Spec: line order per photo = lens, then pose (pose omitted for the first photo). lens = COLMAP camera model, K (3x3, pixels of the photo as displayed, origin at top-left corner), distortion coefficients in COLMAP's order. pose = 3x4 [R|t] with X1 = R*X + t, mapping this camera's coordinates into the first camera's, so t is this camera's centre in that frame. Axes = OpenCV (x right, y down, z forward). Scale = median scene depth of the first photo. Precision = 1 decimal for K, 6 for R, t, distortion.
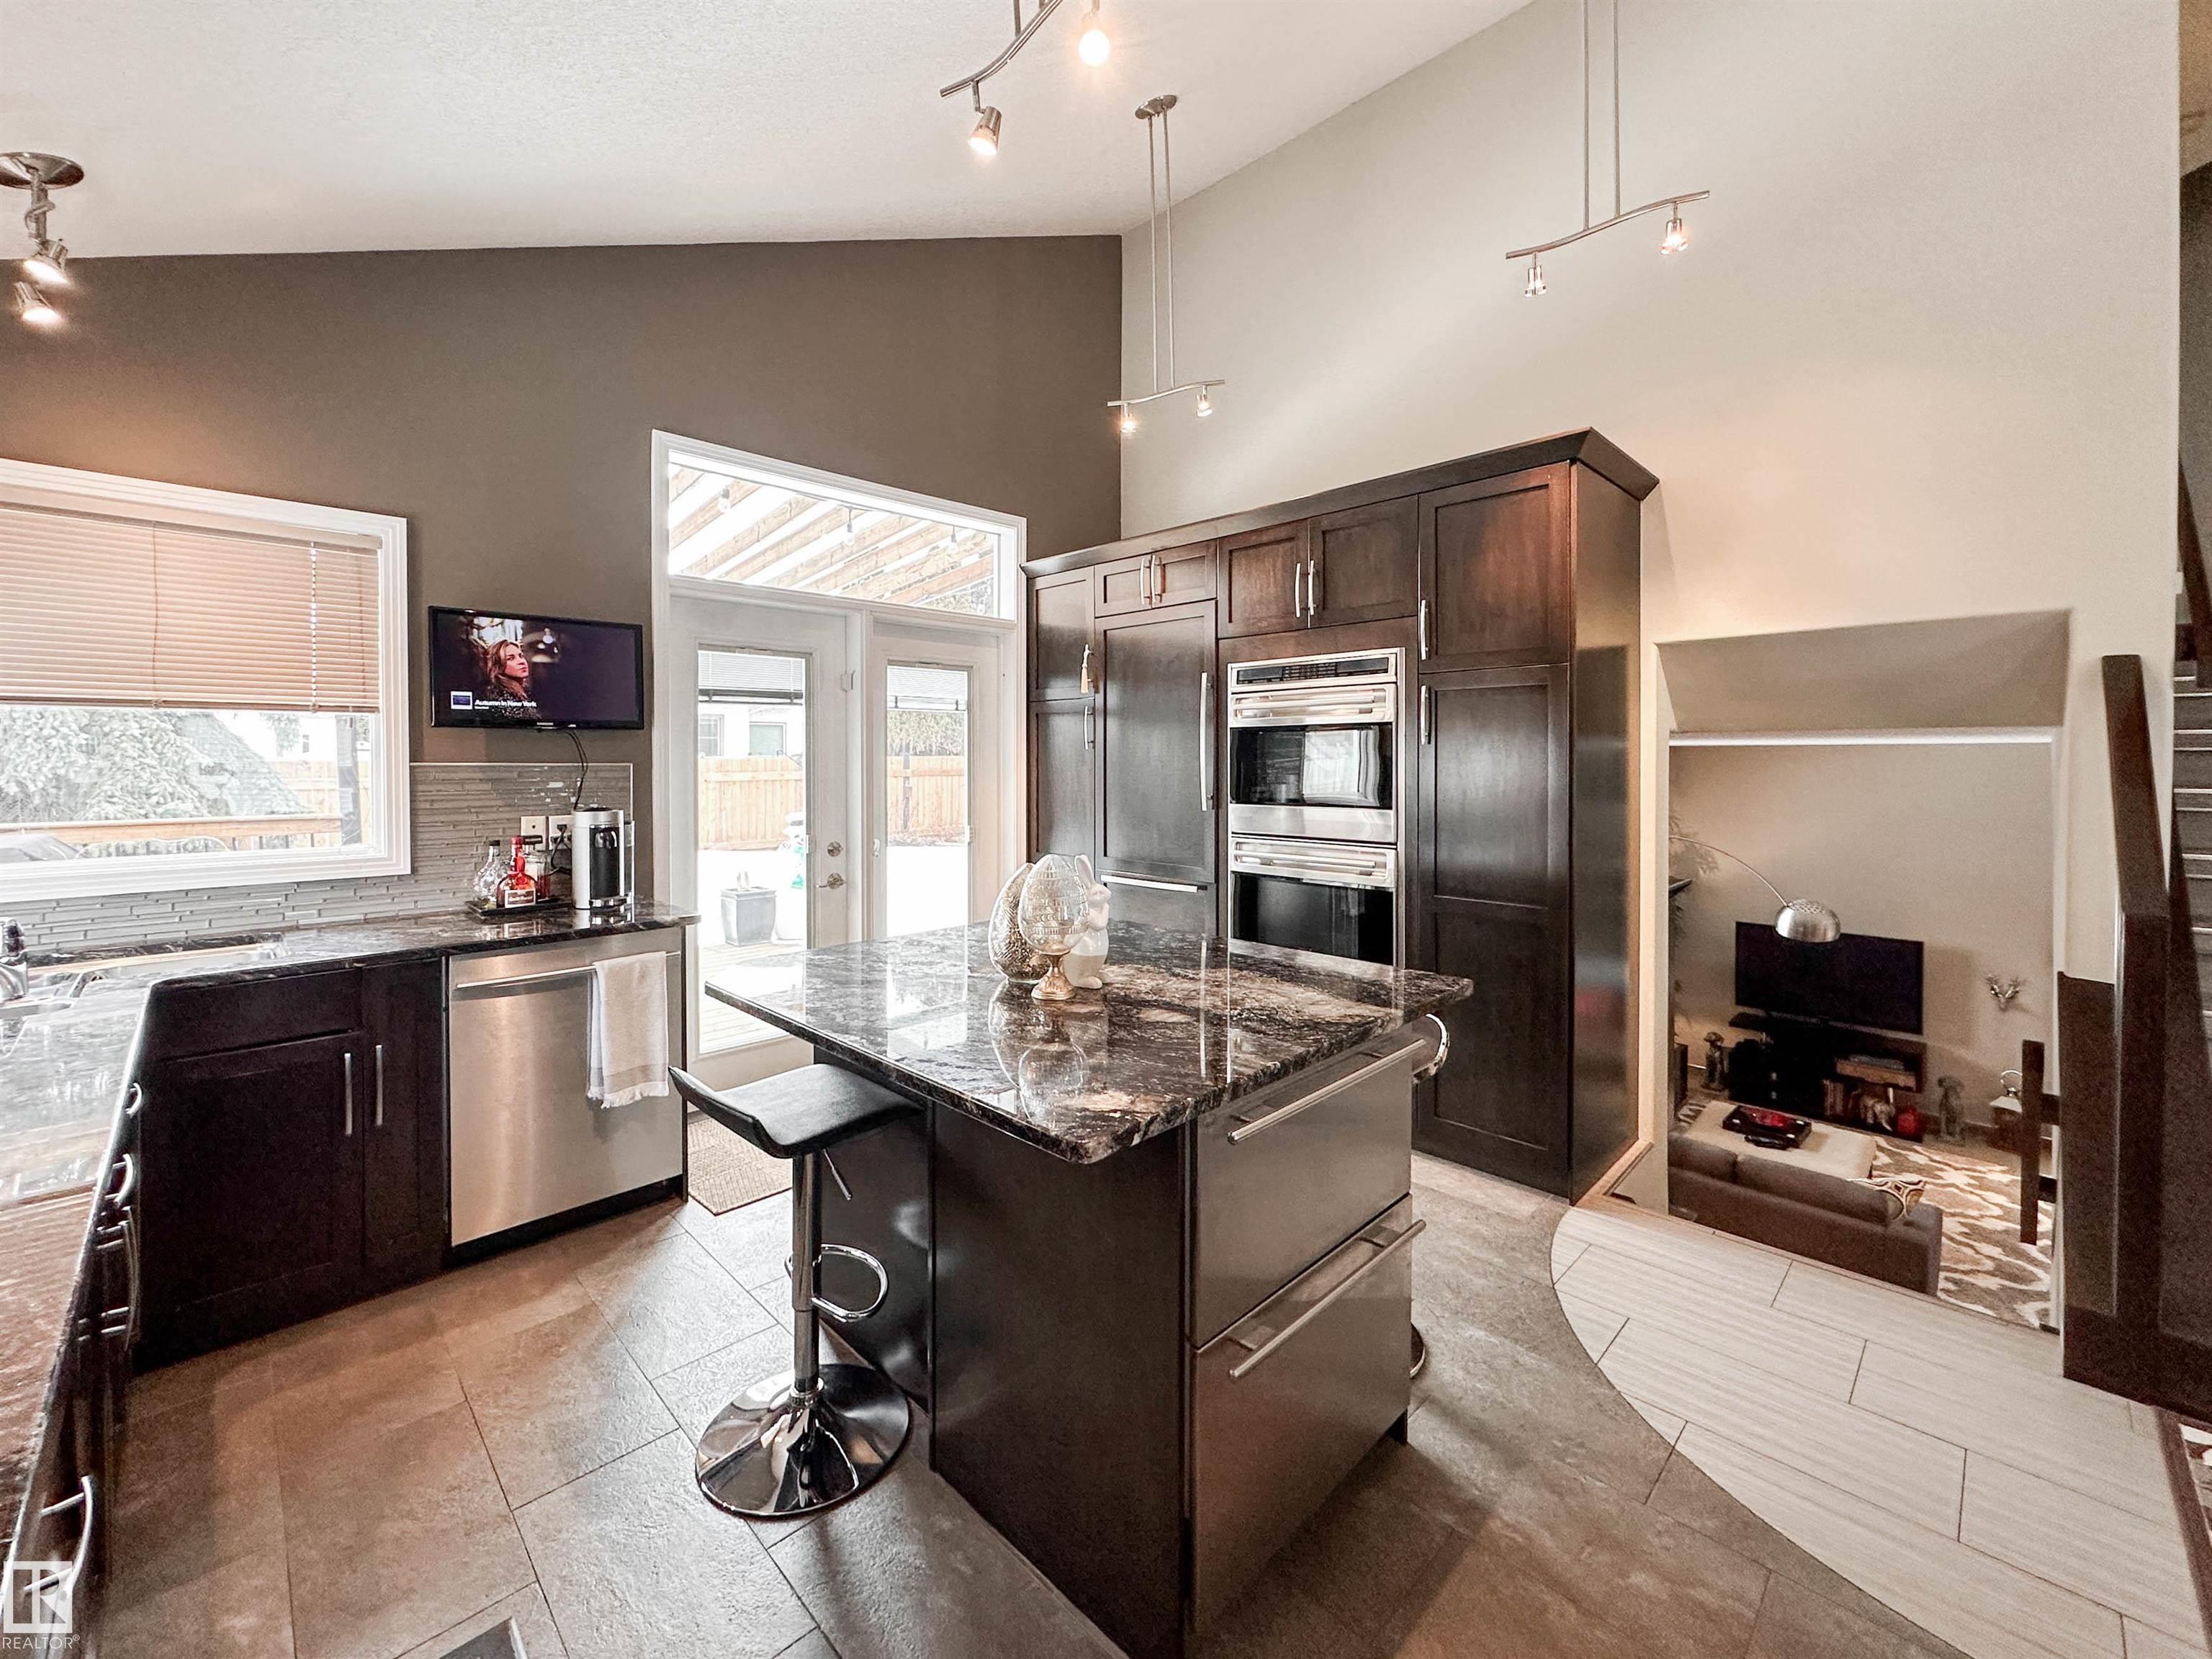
lens RADIAL K [[906.0, 0, 1098.3], [0, 906.0, 761.1], [0, 0, 1]] dist [-0.001070, -0.000237]
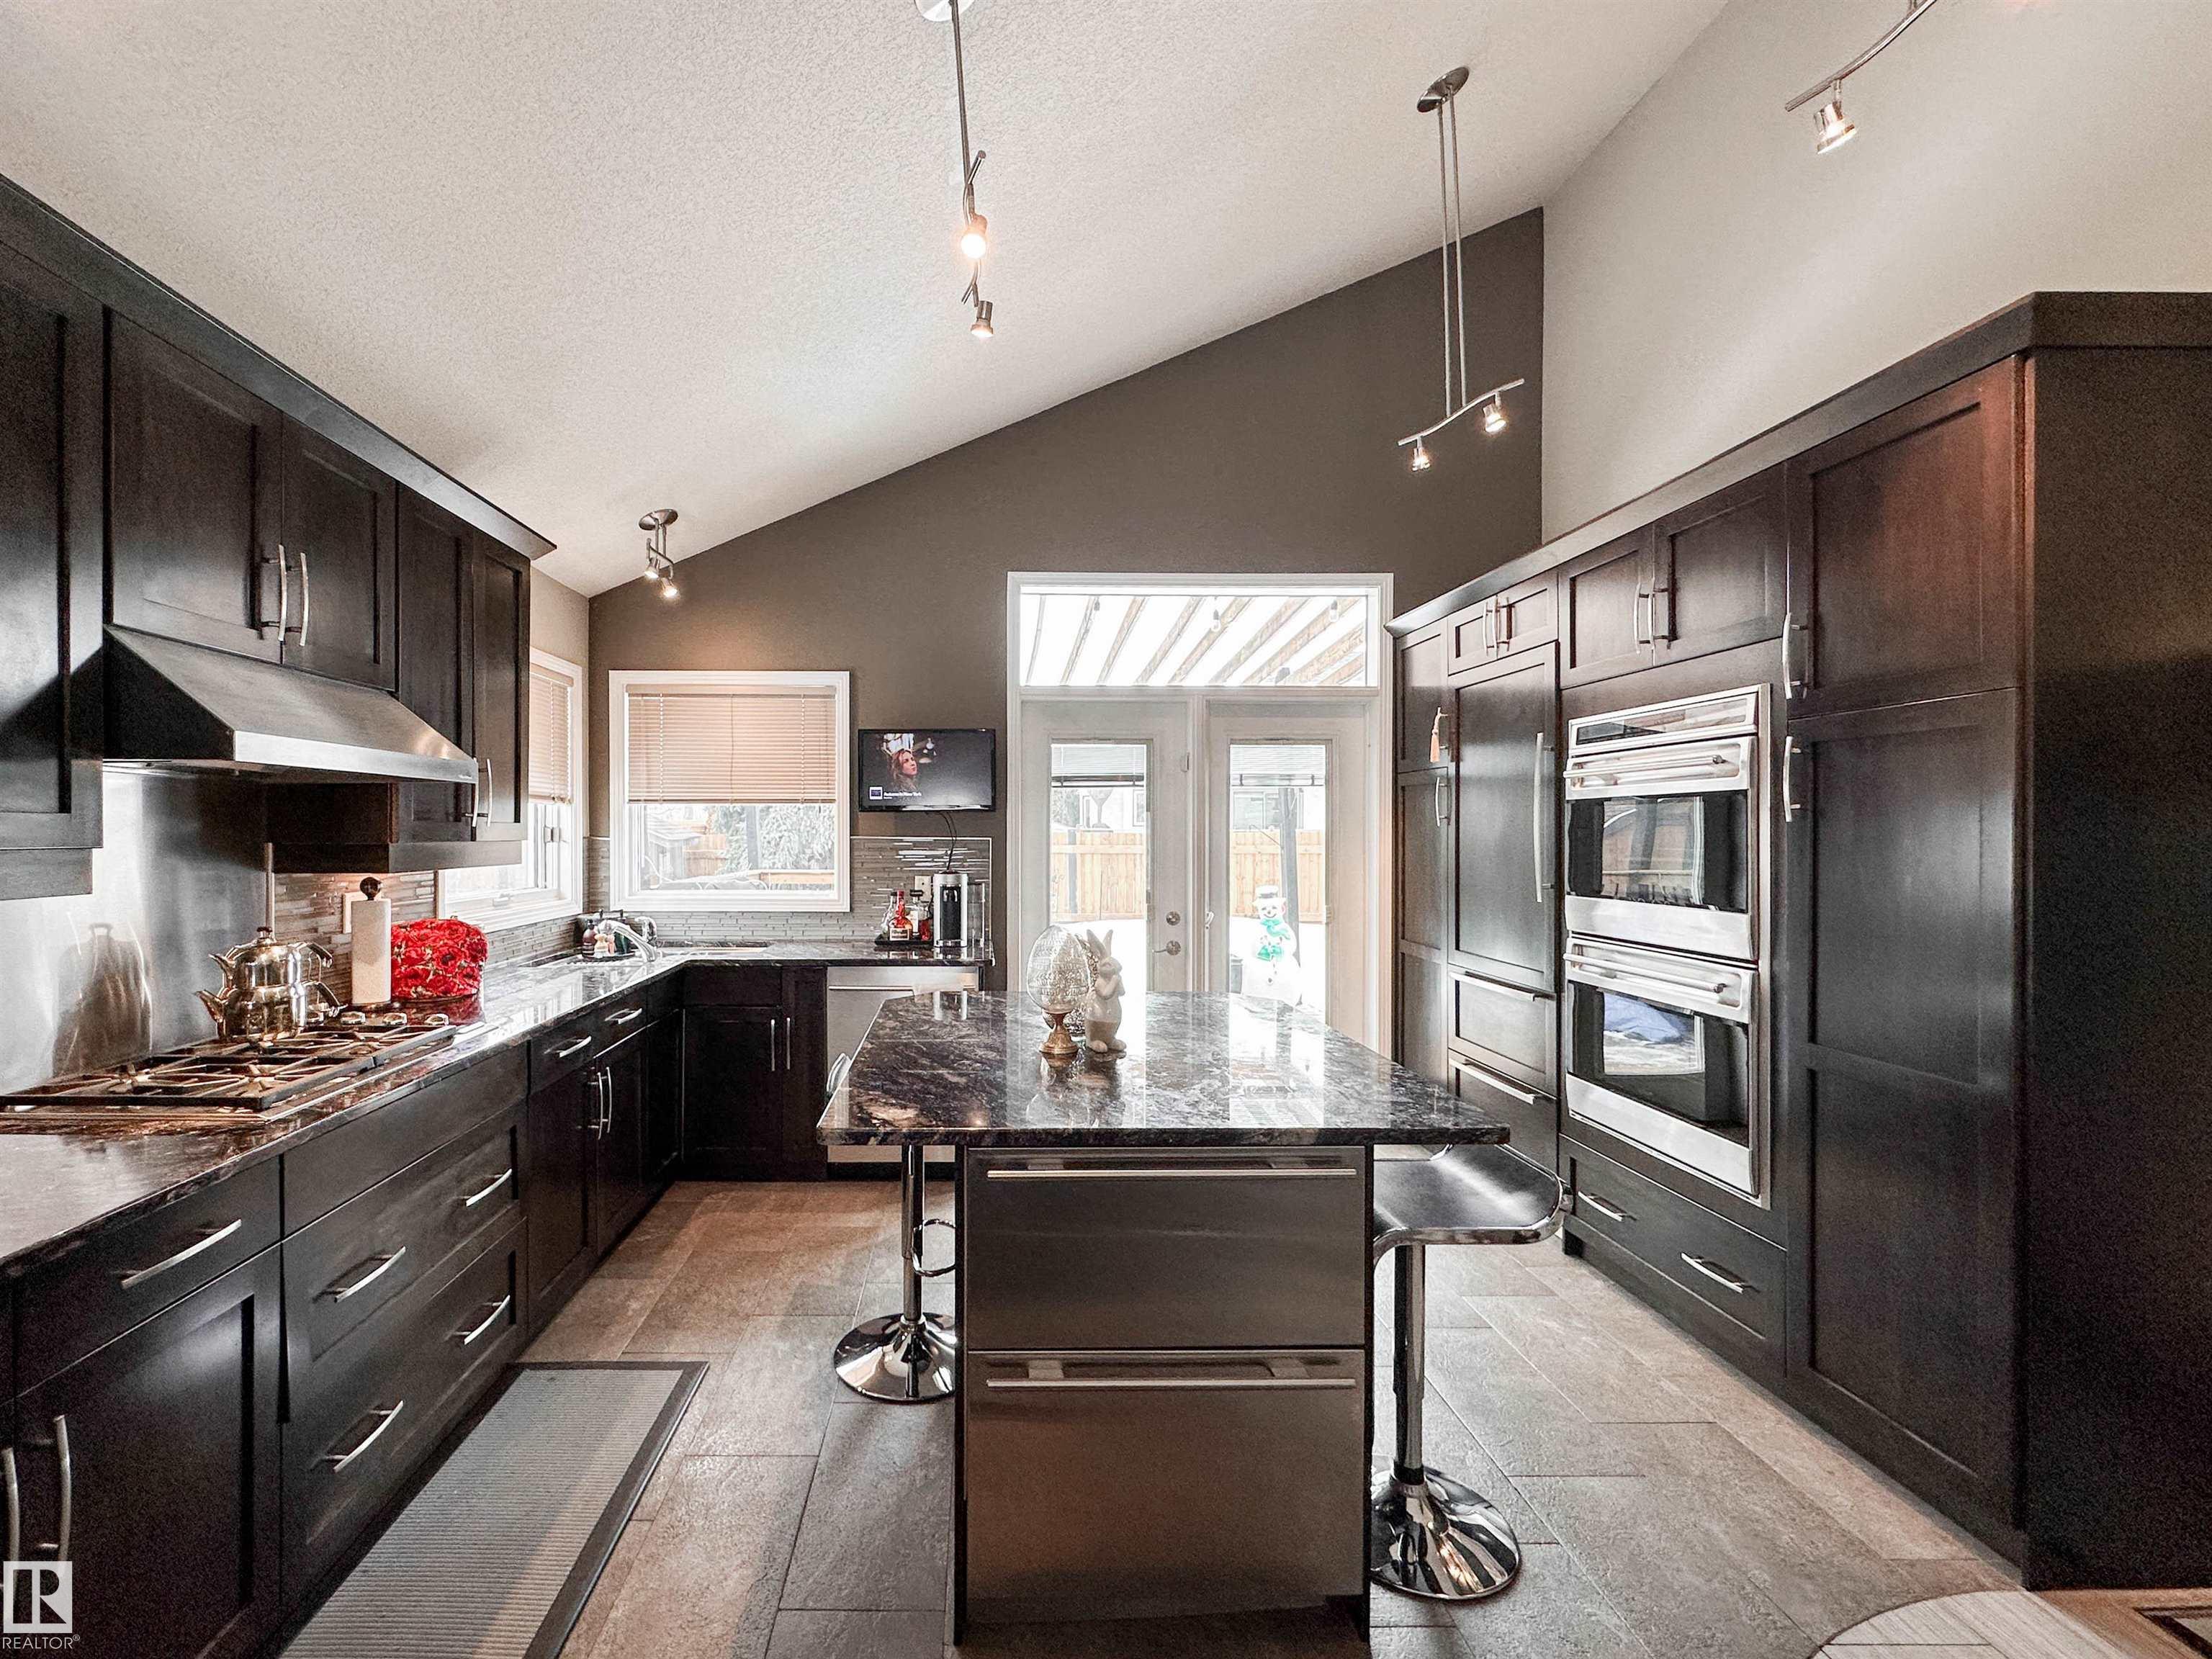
lens RADIAL K [[925.3, 0, 981.9], [0, 925.3, 826.1], [0, 0, 1]] dist [-0.001761, -0.000337]
pose [[0.713092, 0.000662, -0.701070, 0.348218], [-0.005872, 0.999970, -0.005027, -0.006748], [0.701046, 0.007701, 0.713075, 0.056926]]
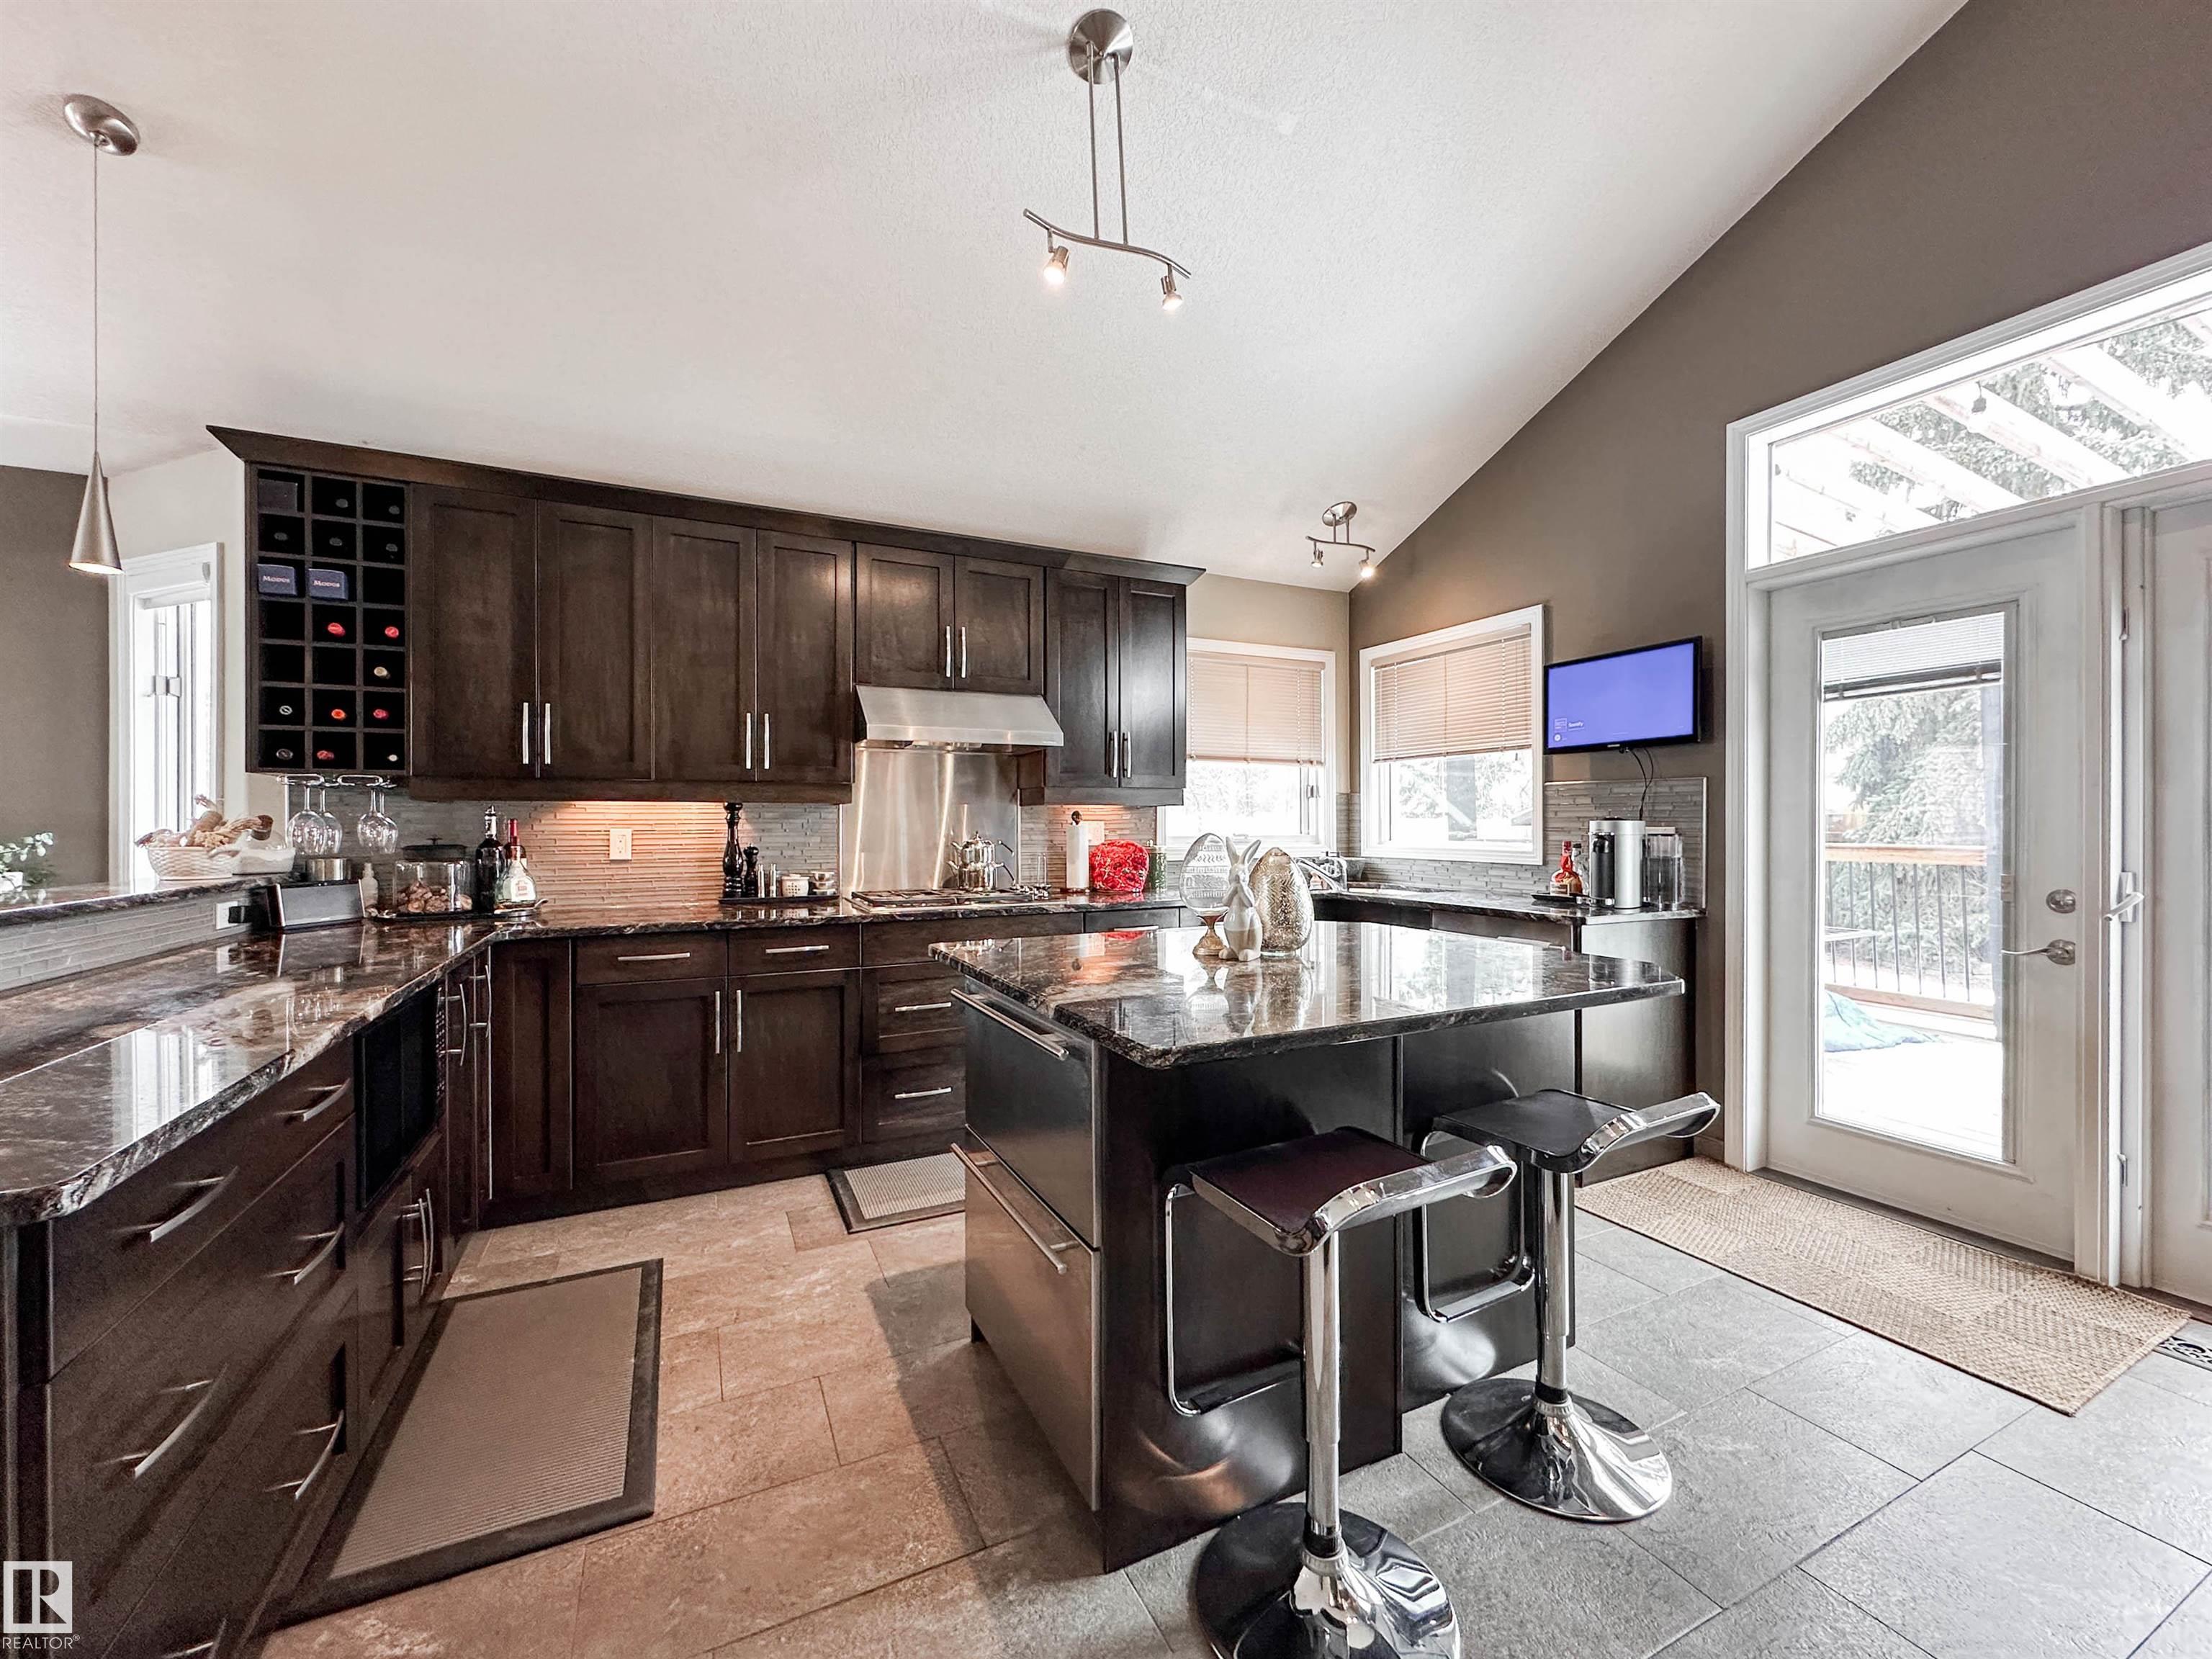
lens RADIAL K [[882.4, 0, 1105.8], [0, 882.4, 823.0], [0, 0, 1]] dist [-0.001156, 0.000283]
pose [[-0.324065, 0.002972, -0.946030, 0.542974], [0.001350, 0.999996, 0.002679, 0.044054], [0.946034, -0.000409, -0.324068, 0.623393]]
